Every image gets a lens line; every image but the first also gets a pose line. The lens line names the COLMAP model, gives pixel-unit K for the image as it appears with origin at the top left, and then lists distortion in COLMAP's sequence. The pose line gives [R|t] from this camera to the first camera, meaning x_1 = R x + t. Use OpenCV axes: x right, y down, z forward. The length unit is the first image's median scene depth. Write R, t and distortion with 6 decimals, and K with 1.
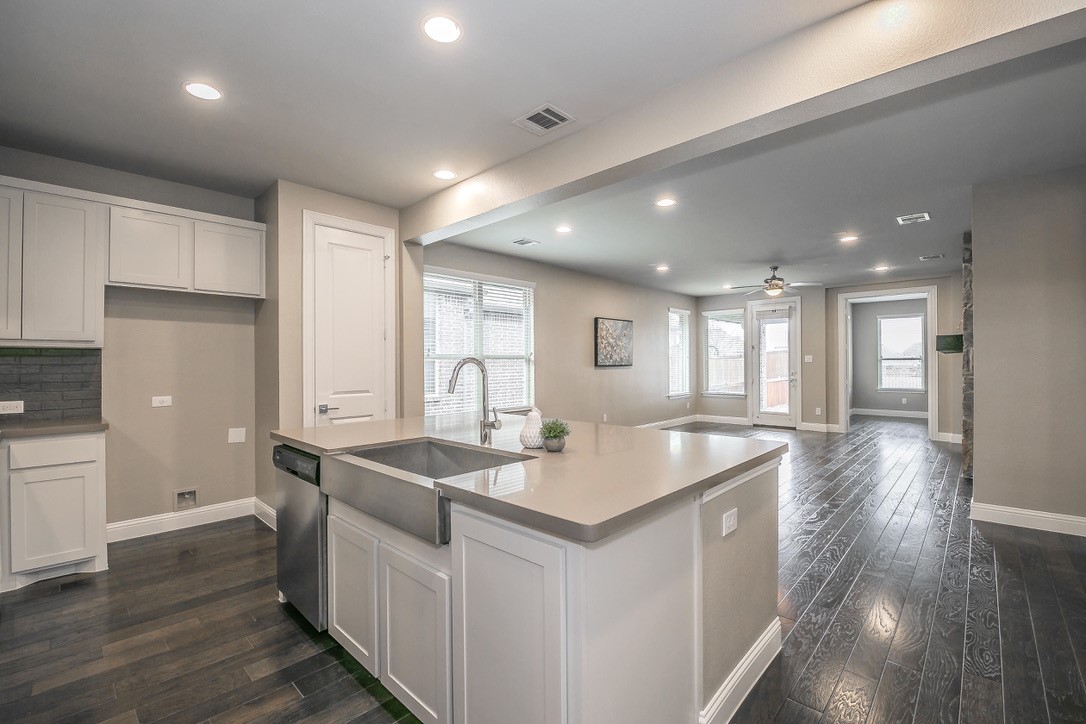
lens RADIAL K [[472.2, 0, 538.8], [0, 472.2, 361.3], [0, 0, 1]] dist [-0.009872, -0.003150]
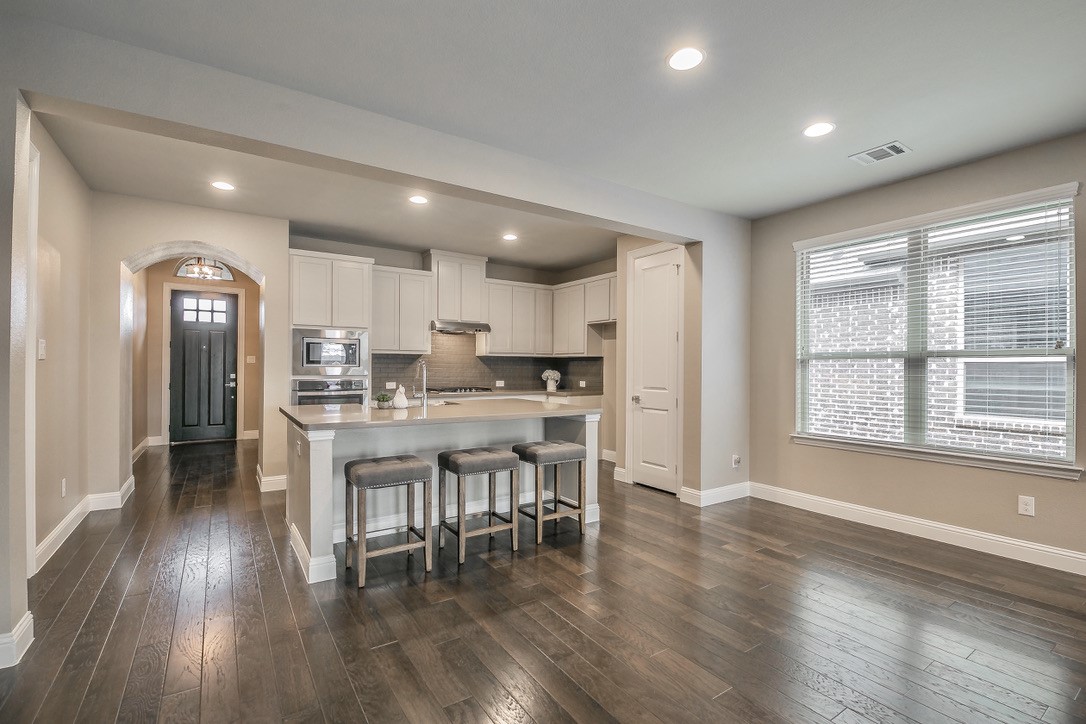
lens RADIAL K [[483.5, 0, 547.7], [0, 483.5, 368.6], [0, 0, 1]] dist [-0.000205, -0.000132]
pose [[-0.220312, 0.004985, -0.975417, 0.423530], [-0.001534, 0.999984, 0.005457, 0.004566], [0.975428, 0.002698, -0.220301, 0.492917]]
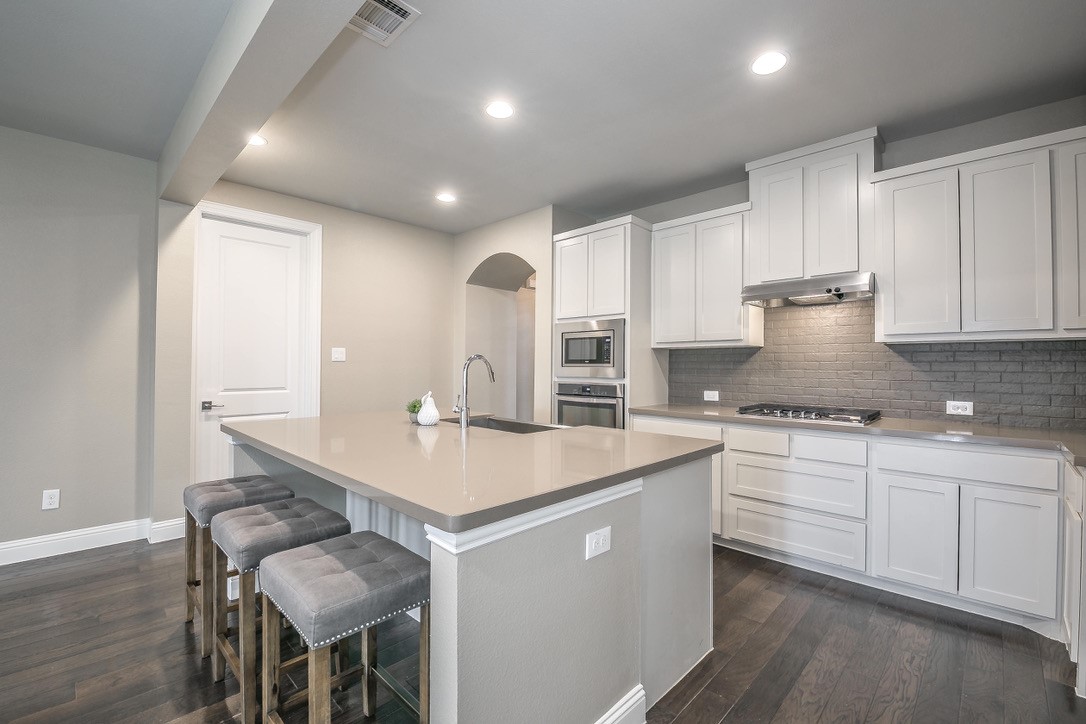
lens RADIAL K [[472.2, 0, 535.8], [0, 472.2, 364.0], [0, 0, 1]] dist [-0.009872, -0.003150]
pose [[-0.999902, -0.002287, 0.013792, -0.077879], [-0.002366, 0.999981, -0.005720, 0.005824], [-0.013779, -0.005752, -0.999889, 0.571592]]
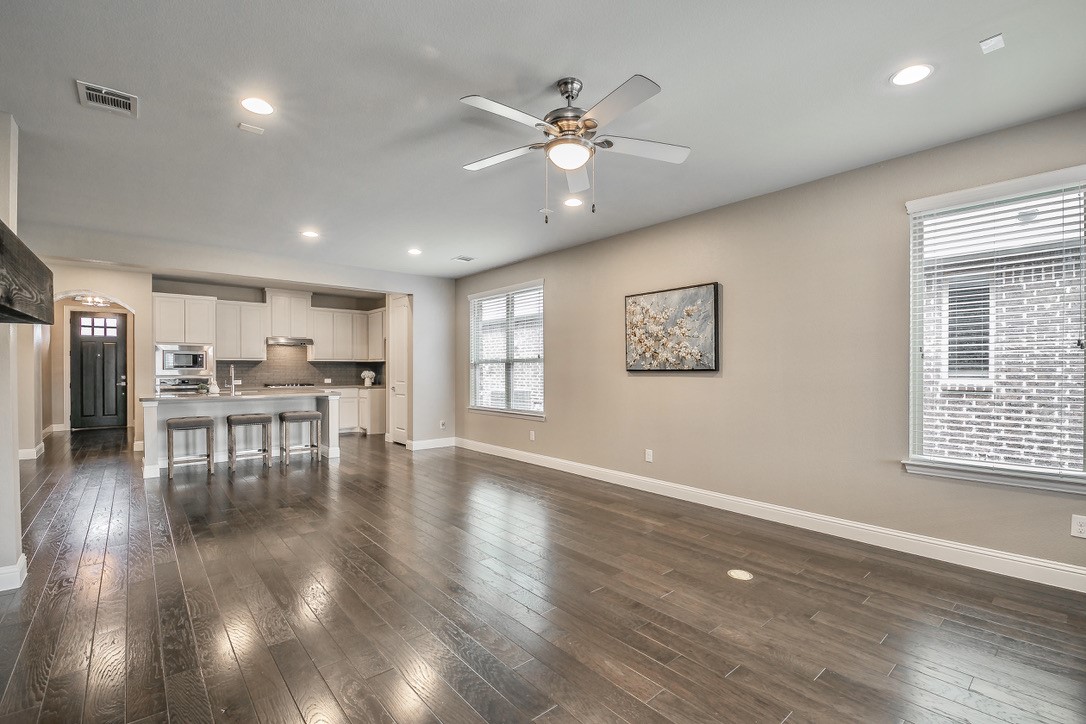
lens RADIAL K [[472.2, 0, 543.8], [0, 472.2, 372.3], [0, 0, 1]] dist [-0.009872, -0.003150]
pose [[-0.096055, 0.011433, -0.995310, 0.719238], [0.004466, 0.999929, 0.011055, 0.004165], [0.995366, -0.003383, -0.096099, 0.866381]]
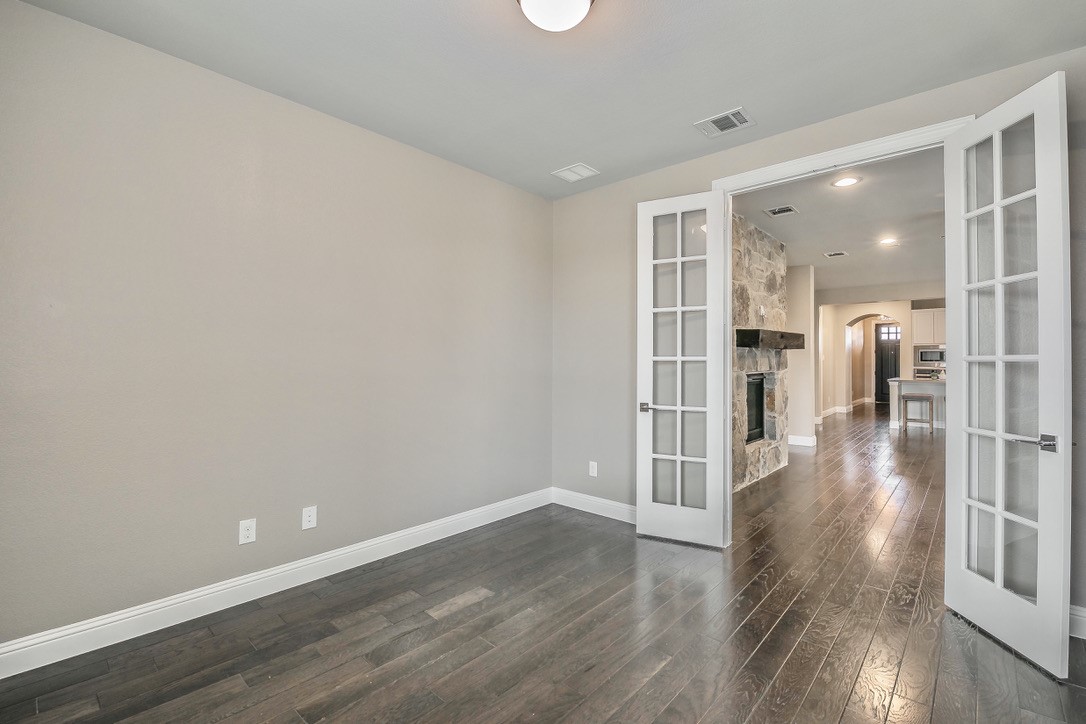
lens RADIAL K [[472.2, 0, 548.8], [0, 472.2, 358.2], [0, 0, 1]] dist [-0.009872, -0.003150]
pose [[-0.999849, 0.005515, -0.016509, 0.925540], [0.005732, 0.999897, -0.013123, 0.004659], [0.016435, -0.013216, -0.999778, 1.312041]]
